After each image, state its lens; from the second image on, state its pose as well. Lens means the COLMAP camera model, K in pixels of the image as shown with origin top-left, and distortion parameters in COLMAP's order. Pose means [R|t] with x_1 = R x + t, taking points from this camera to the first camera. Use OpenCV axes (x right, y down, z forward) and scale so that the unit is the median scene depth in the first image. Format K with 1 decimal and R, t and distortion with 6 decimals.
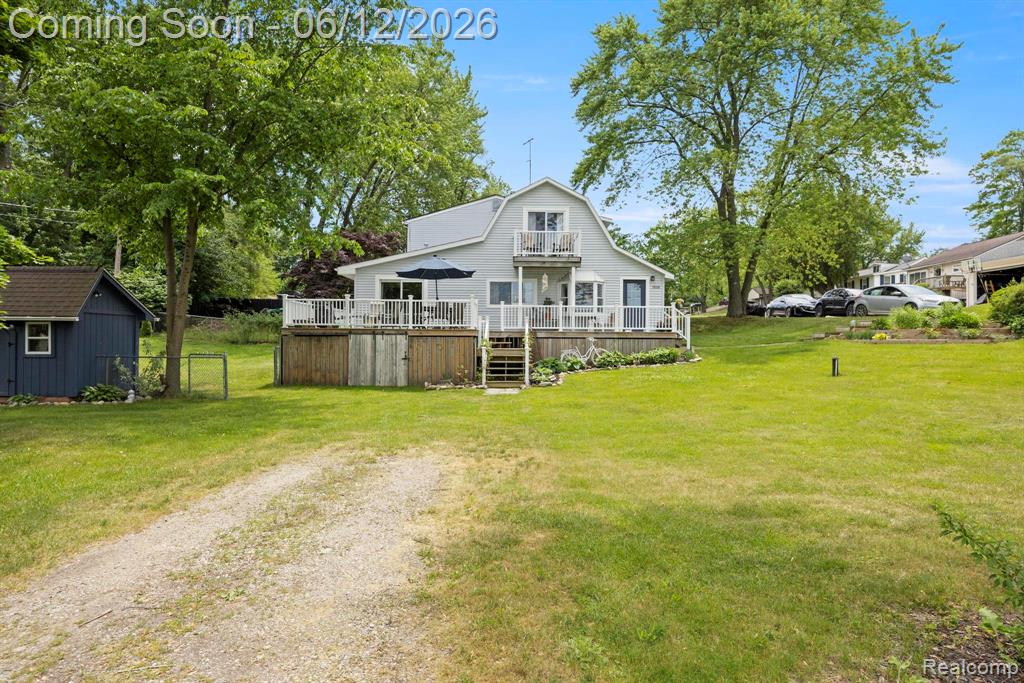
lens RADIAL K [[569.4, 0, 509.1], [0, 569.4, 342.8], [0, 0, 1]] dist [-0.019530, 0.001083]
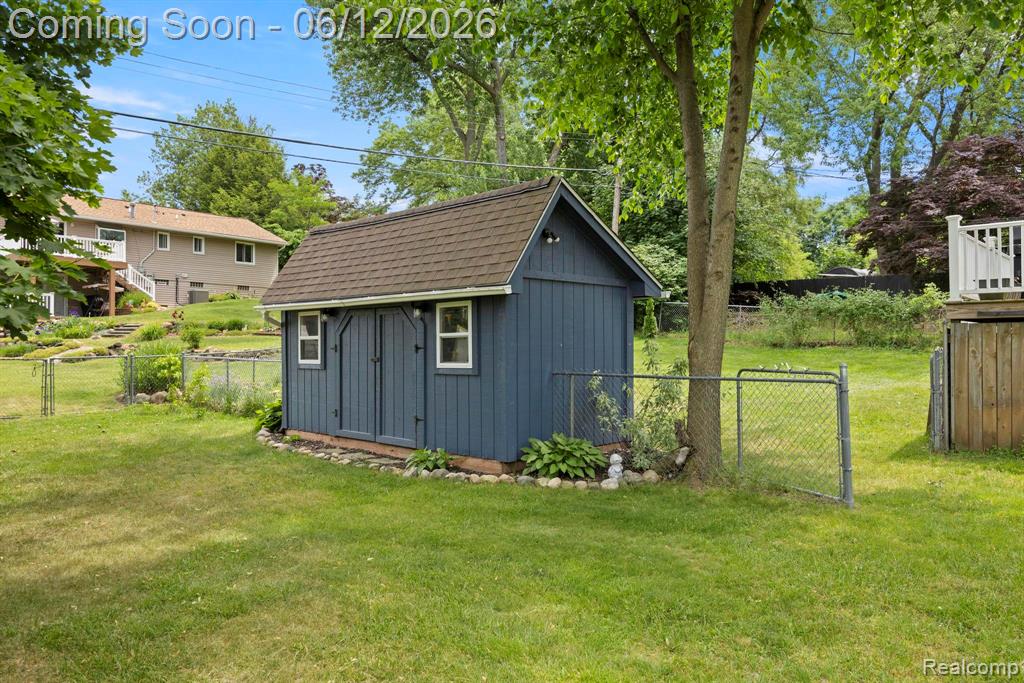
lens RADIAL K [[780.1, 0, 511.8], [0, 780.1, 342.1], [0, 0, 1]] dist [-0.003945, 0.000407]
pose [[0.732903, -0.014190, -0.680185, -0.310073], [0.009321, 0.999898, -0.010816, 0.005185], [0.680270, 0.001587, 0.732960, 0.490440]]
